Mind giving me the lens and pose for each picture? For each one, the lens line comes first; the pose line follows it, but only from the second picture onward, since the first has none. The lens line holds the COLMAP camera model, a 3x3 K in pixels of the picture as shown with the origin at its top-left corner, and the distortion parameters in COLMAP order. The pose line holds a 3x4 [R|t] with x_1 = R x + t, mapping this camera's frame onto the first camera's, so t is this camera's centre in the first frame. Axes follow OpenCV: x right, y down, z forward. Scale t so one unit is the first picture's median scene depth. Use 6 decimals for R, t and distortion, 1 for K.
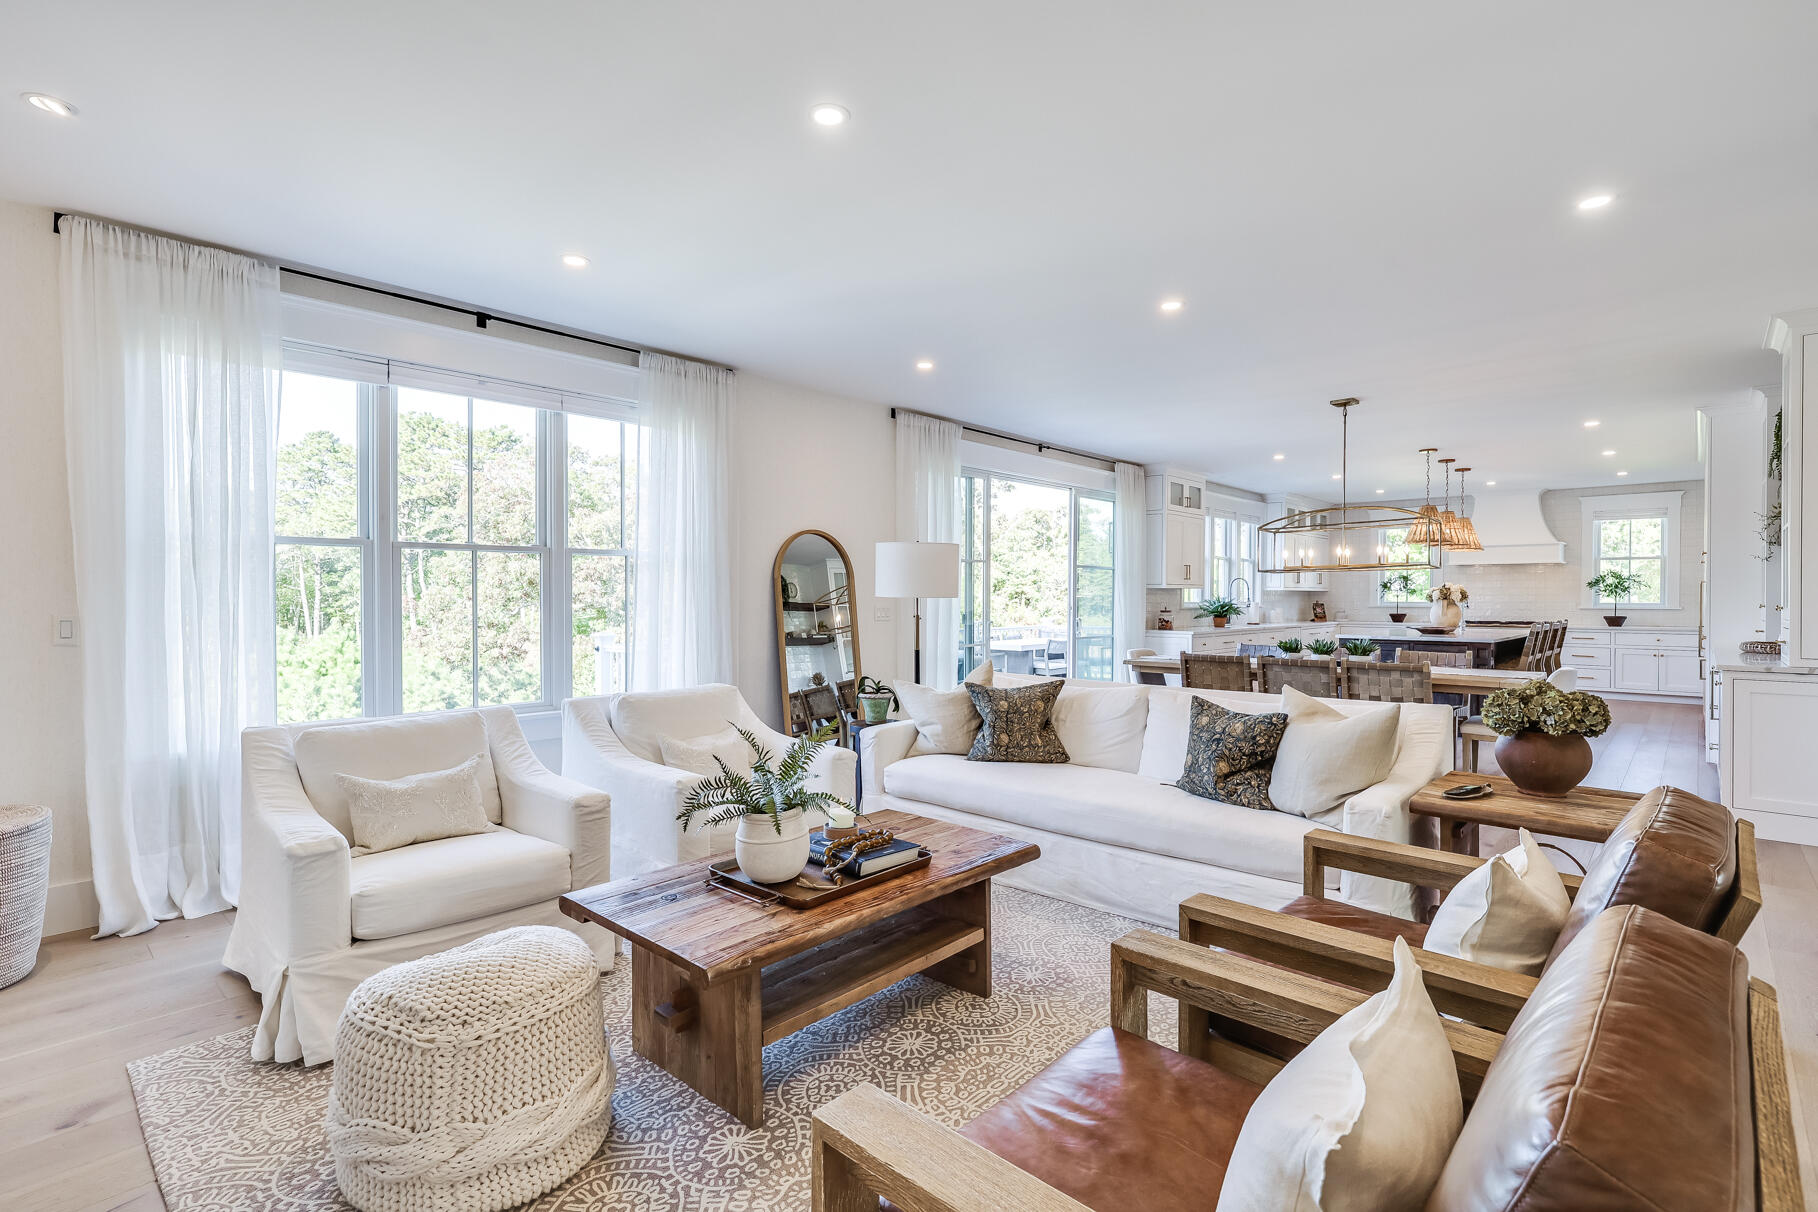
lens RADIAL K [[830.0, 0, 906.6], [0, 830.0, 603.2], [0, 0, 1]] dist [-0.001638, 0.000948]
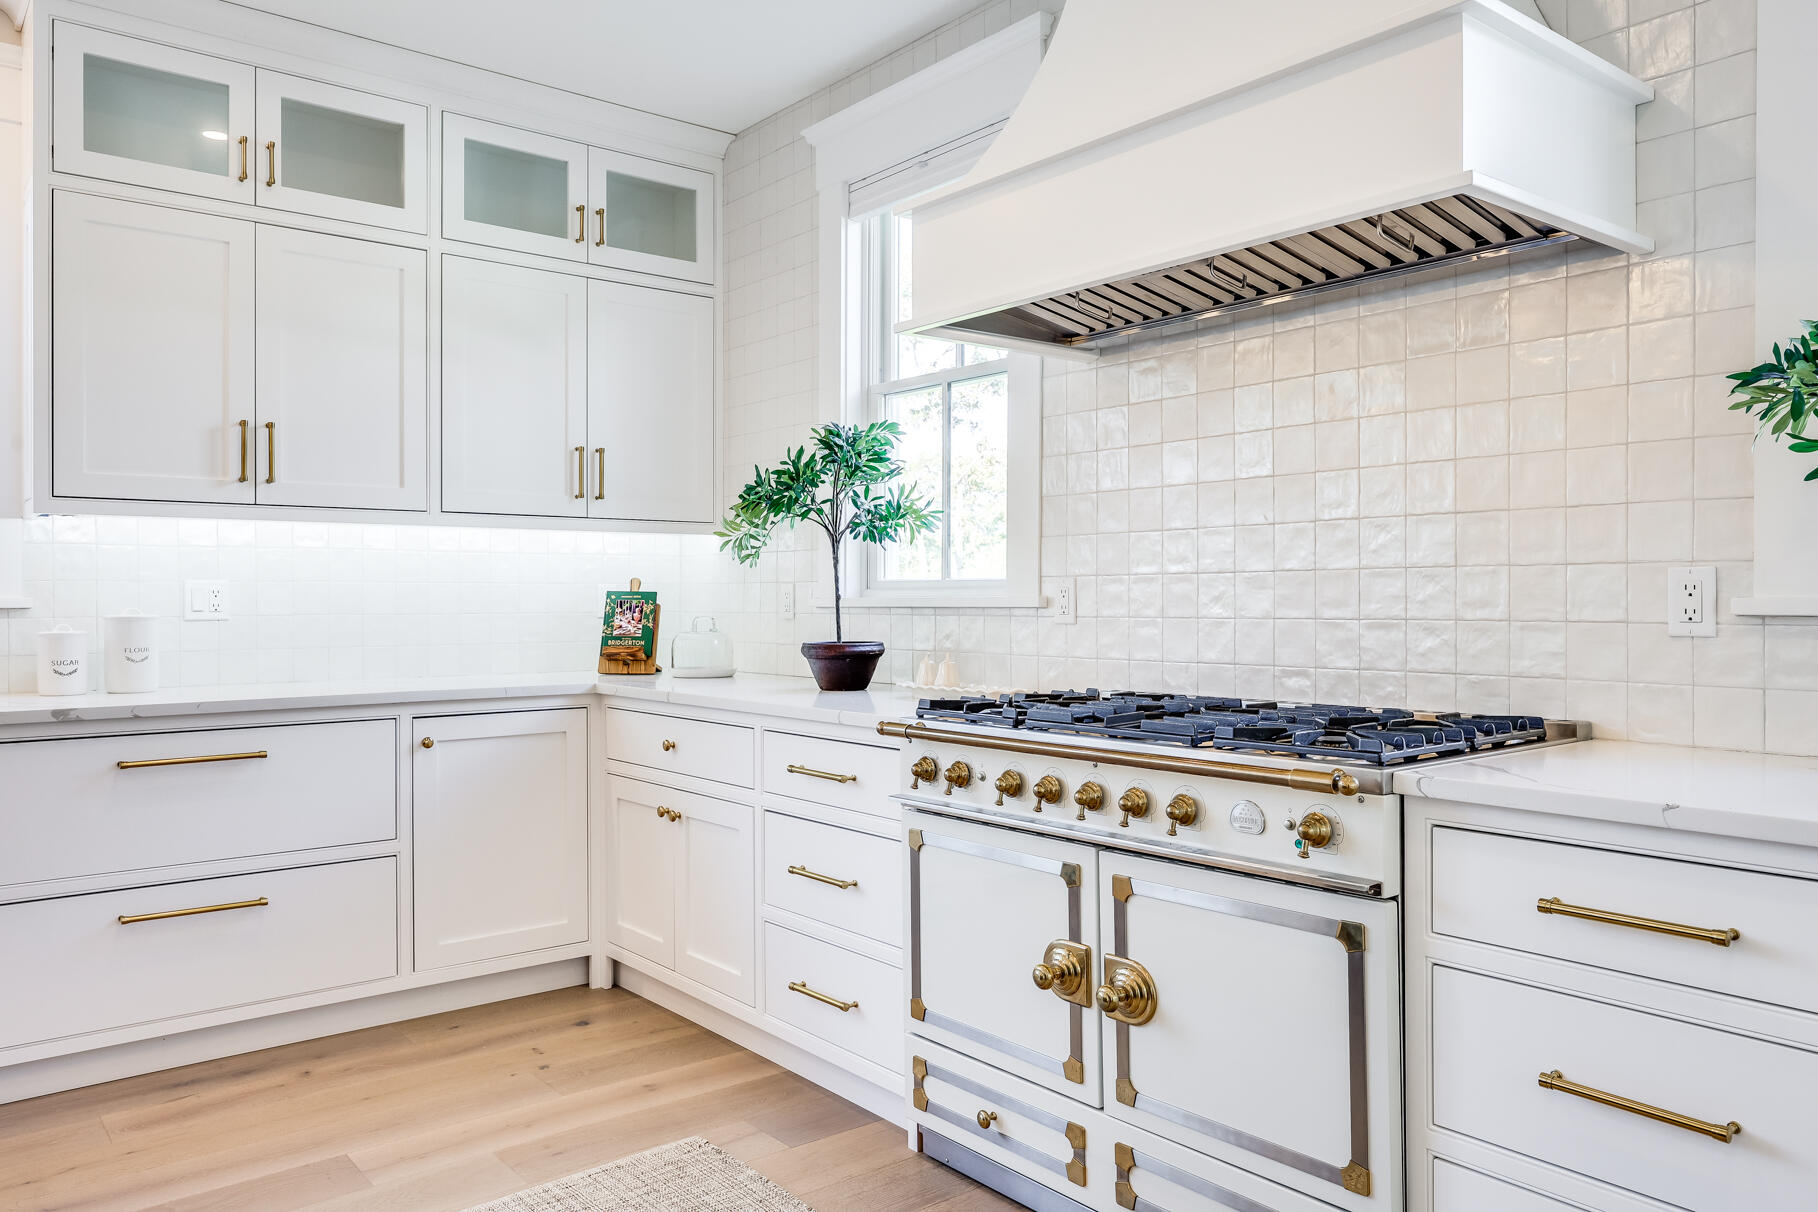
lens RADIAL K [[1299.3, 0, 900.2], [0, 1299.3, 593.1], [0, 0, 1]] dist [0.017282, 0.006183]
pose [[0.991336, -0.001622, -0.131341, 0.789015], [0.000016, 0.999925, -0.012226, 0.006143], [0.131351, 0.012118, 0.991262, 0.882329]]
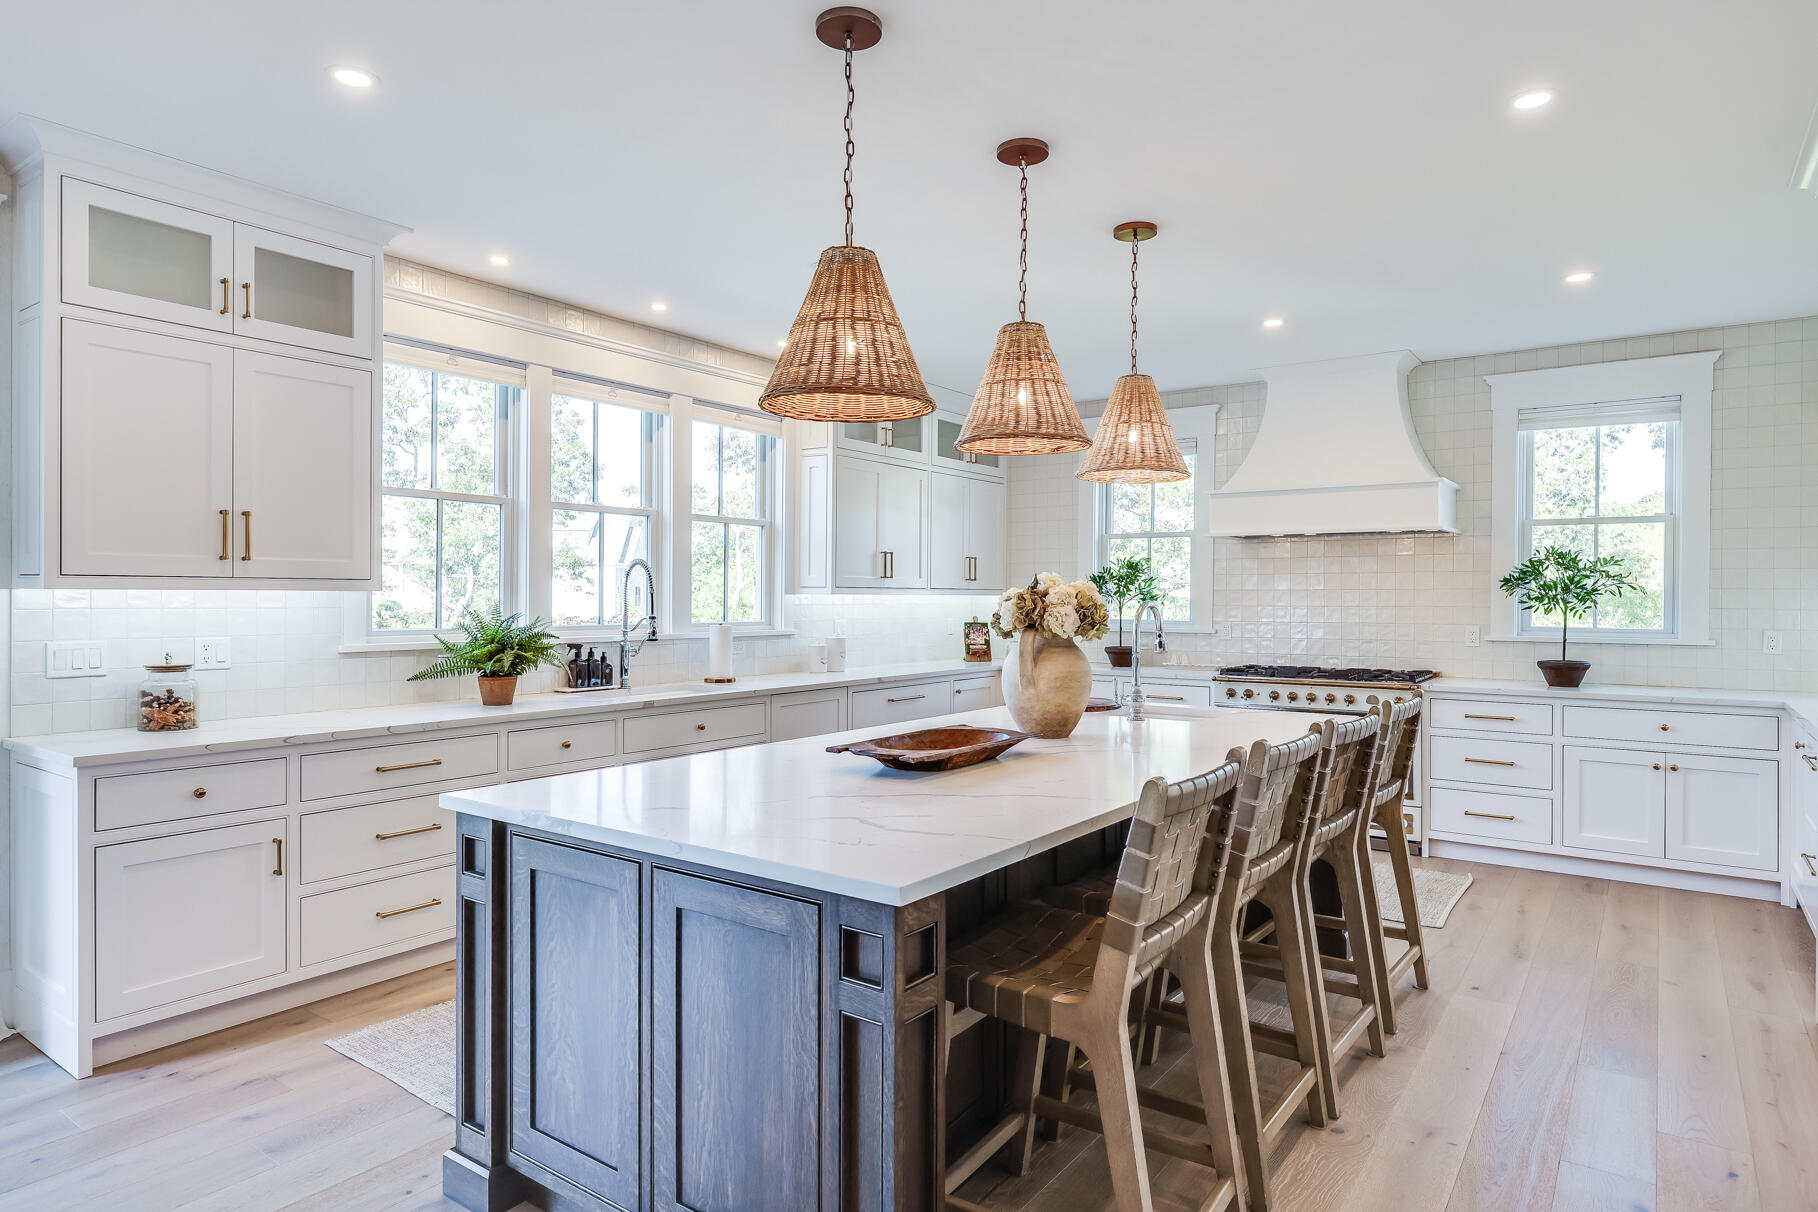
lens RADIAL K [[1027.5, 0, 910.9], [0, 1027.5, 602.1], [0, 0, 1]] dist [-0.004689, -0.000938]
pose [[0.991575, 0.001802, 0.129521, 0.502431], [-0.001371, 0.999993, -0.003414, -0.011762], [-0.129527, 0.003208, 0.991571, 0.578398]]
